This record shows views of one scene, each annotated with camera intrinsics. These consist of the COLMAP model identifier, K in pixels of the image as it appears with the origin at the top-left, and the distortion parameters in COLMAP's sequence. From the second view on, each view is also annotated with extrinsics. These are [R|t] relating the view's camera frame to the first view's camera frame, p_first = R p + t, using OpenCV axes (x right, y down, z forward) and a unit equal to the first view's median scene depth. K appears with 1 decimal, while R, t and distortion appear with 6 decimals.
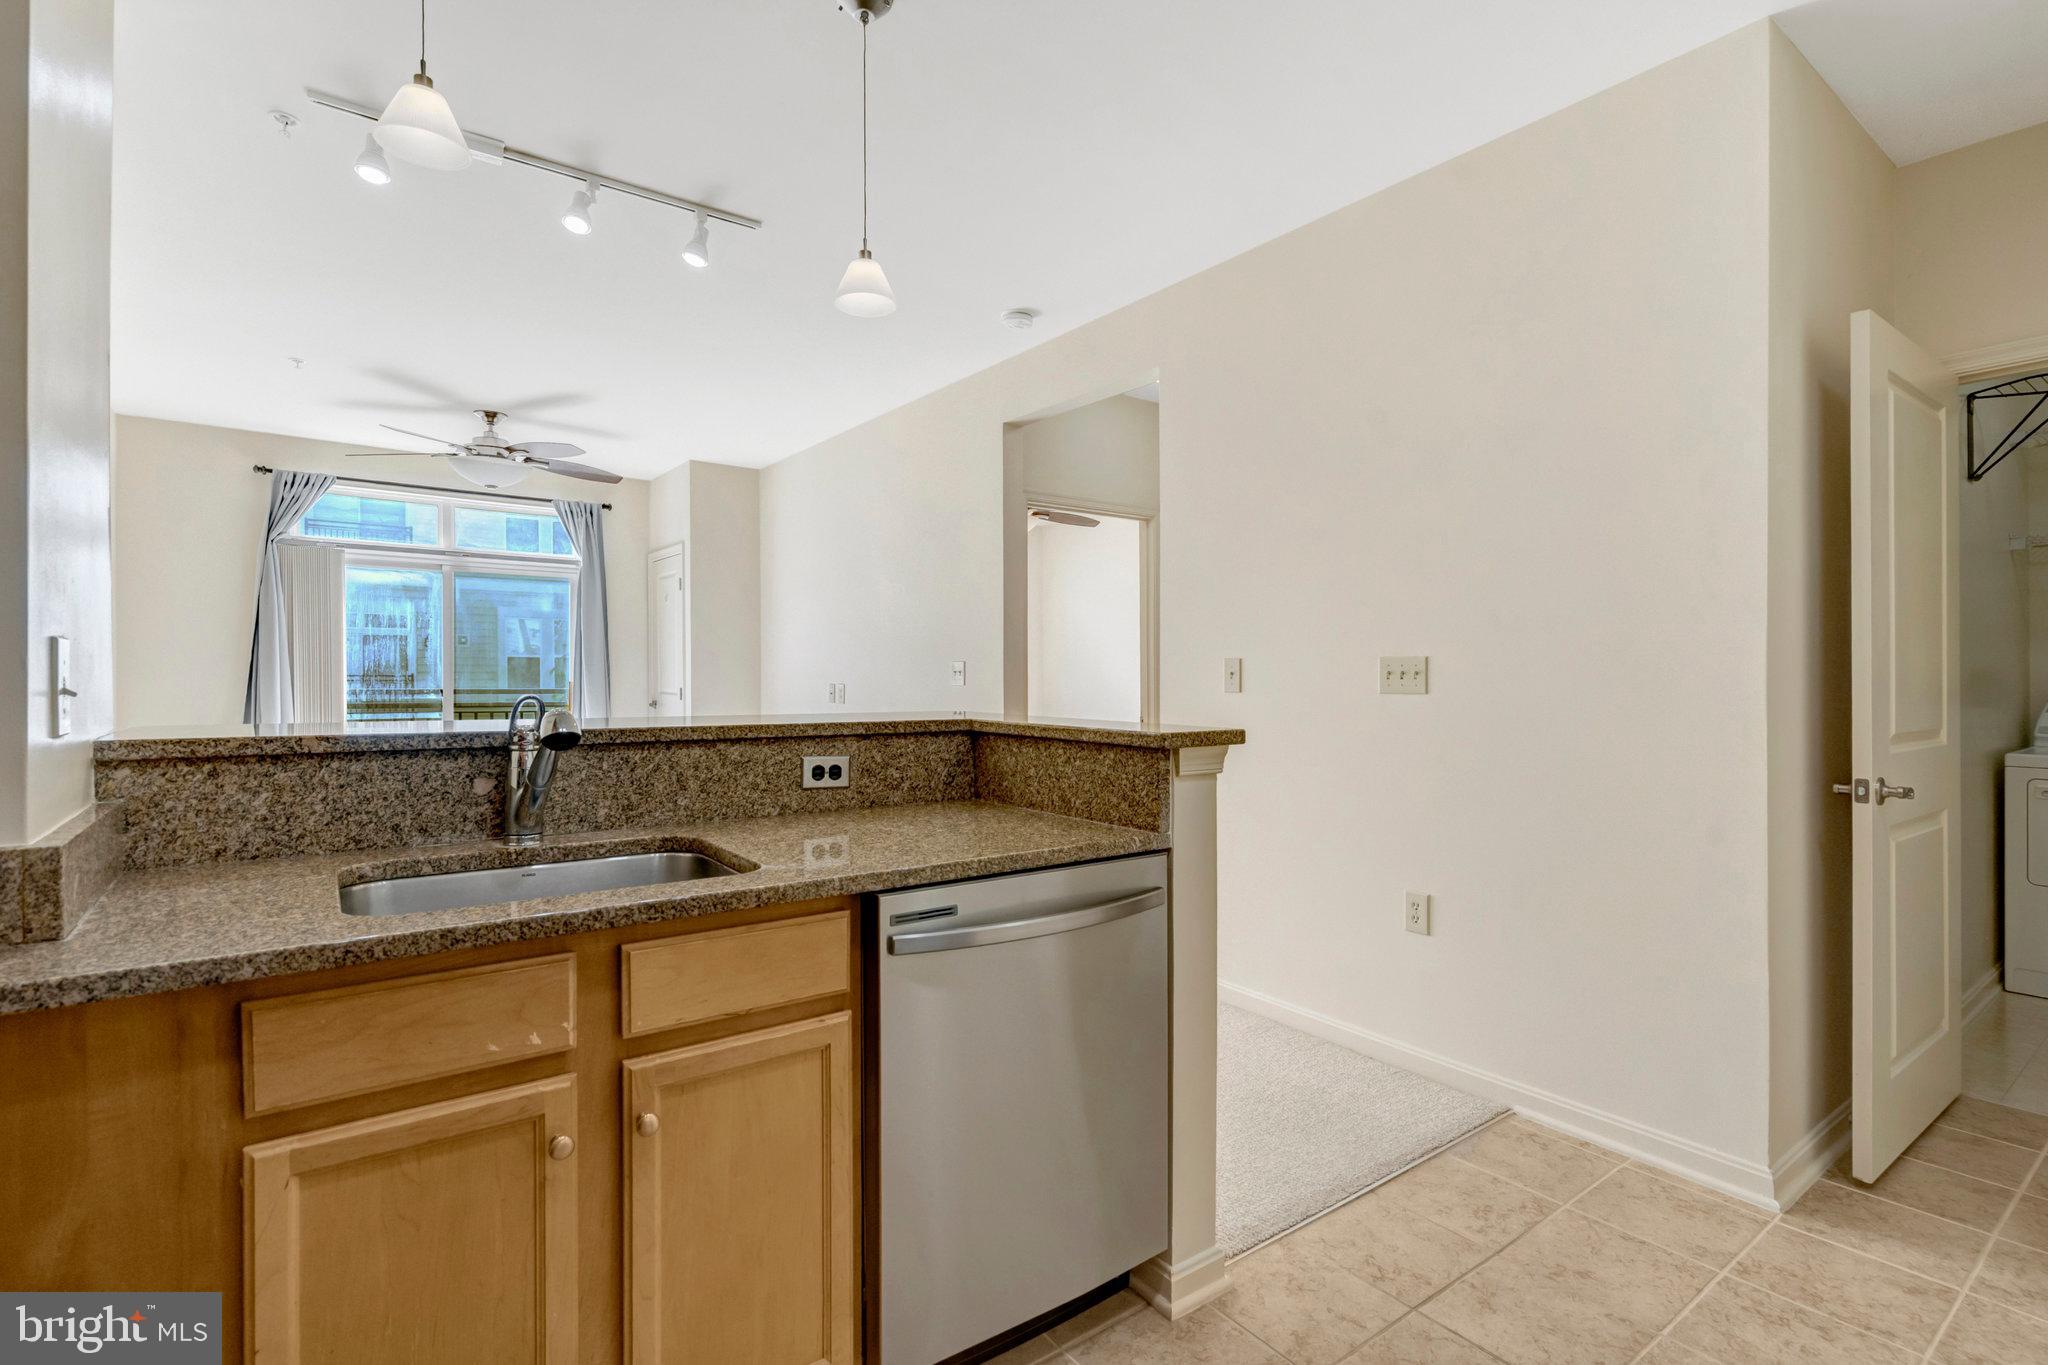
lens RADIAL K [[947.9, 0, 1020.2], [0, 947.9, 678.4], [0, 0, 1]] dist [-0.000720, -0.000208]
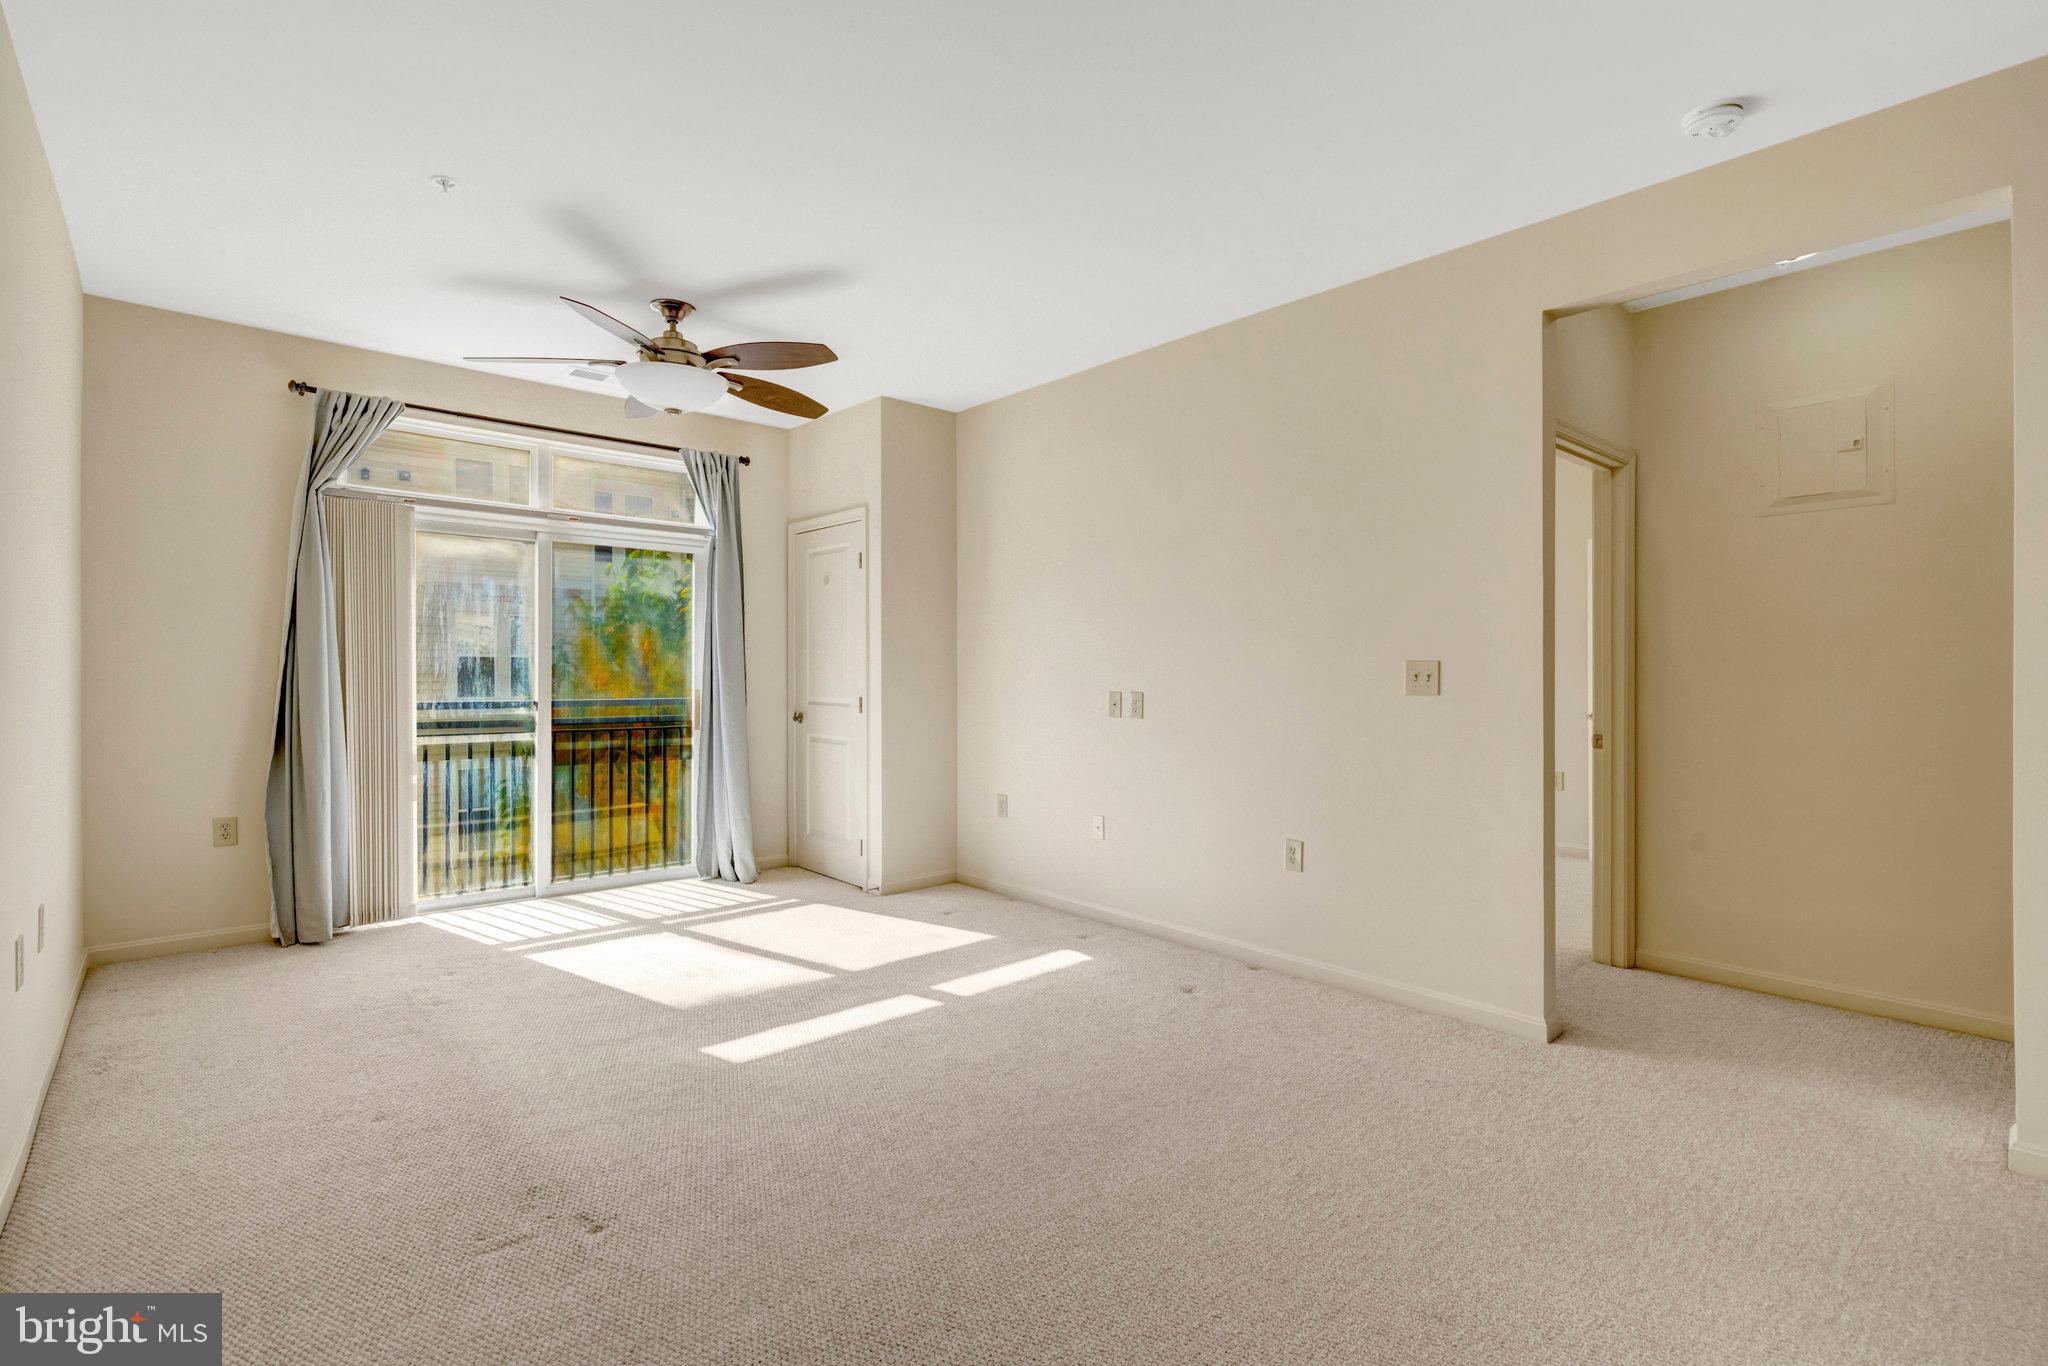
lens RADIAL K [[946.2, 0, 1024.0], [0, 946.2, 686.4], [0, 0, 1]] dist [-0.001565, 0.000230]
pose [[0.996042, -0.005924, 0.088684, -0.301836], [0.005604, 0.999977, 0.003857, -0.000816], [-0.088704, -0.003344, 0.996052, 0.235375]]
